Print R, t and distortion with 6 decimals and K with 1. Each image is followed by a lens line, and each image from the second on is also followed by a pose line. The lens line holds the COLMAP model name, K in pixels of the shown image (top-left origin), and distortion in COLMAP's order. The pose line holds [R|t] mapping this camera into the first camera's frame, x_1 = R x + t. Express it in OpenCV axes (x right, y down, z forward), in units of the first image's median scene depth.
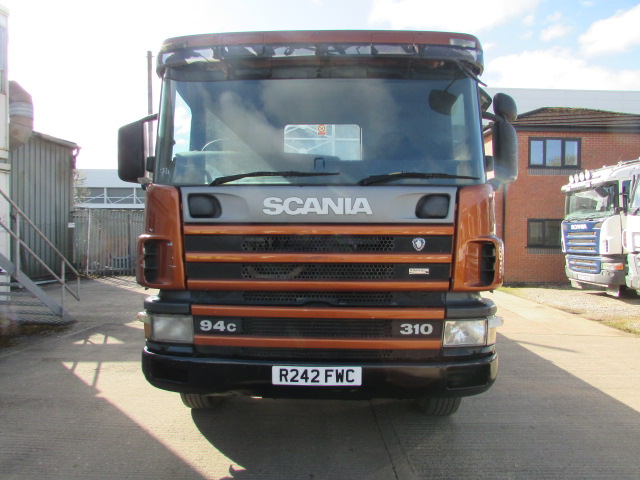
lens RADIAL K [[462.9, 0, 305.5], [0, 462.9, 239.2], [0, 0, 1]] dist [-0.023167, 0.001211]
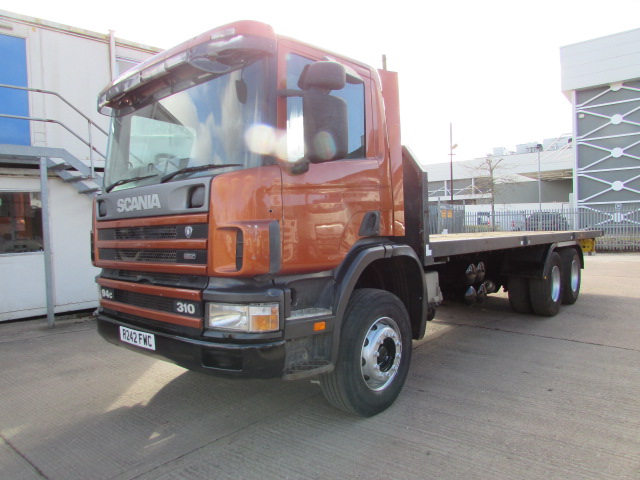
lens RADIAL K [[462.9, 0, 305.5], [0, 462.9, 239.2], [0, 0, 1]] dist [-0.023167, 0.001211]
pose [[0.758047, -0.013877, -0.652052, 1.179017], [0.026095, 0.999618, 0.009062, 0.026007], [0.651678, -0.023885, 0.758120, 0.343218]]
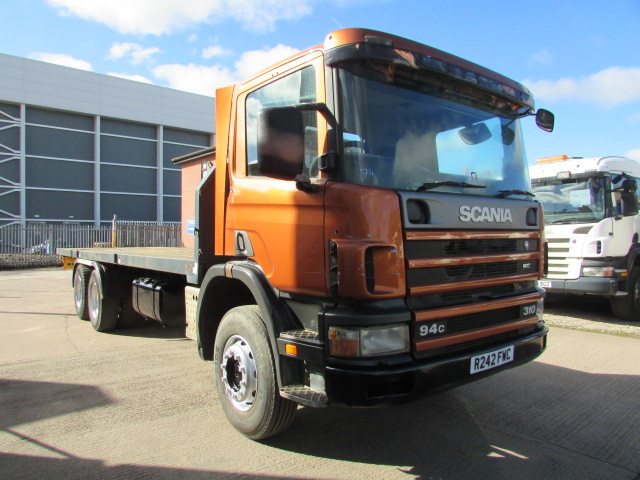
lens RADIAL K [[462.9, 0, 305.5], [0, 462.9, 239.2], [0, 0, 1]] dist [-0.023167, 0.001211]
pose [[0.772728, -0.014185, 0.634579, -1.063373], [0.015255, 0.999877, 0.003774, -0.020451], [-0.634554, 0.006764, 0.772849, 0.388652]]
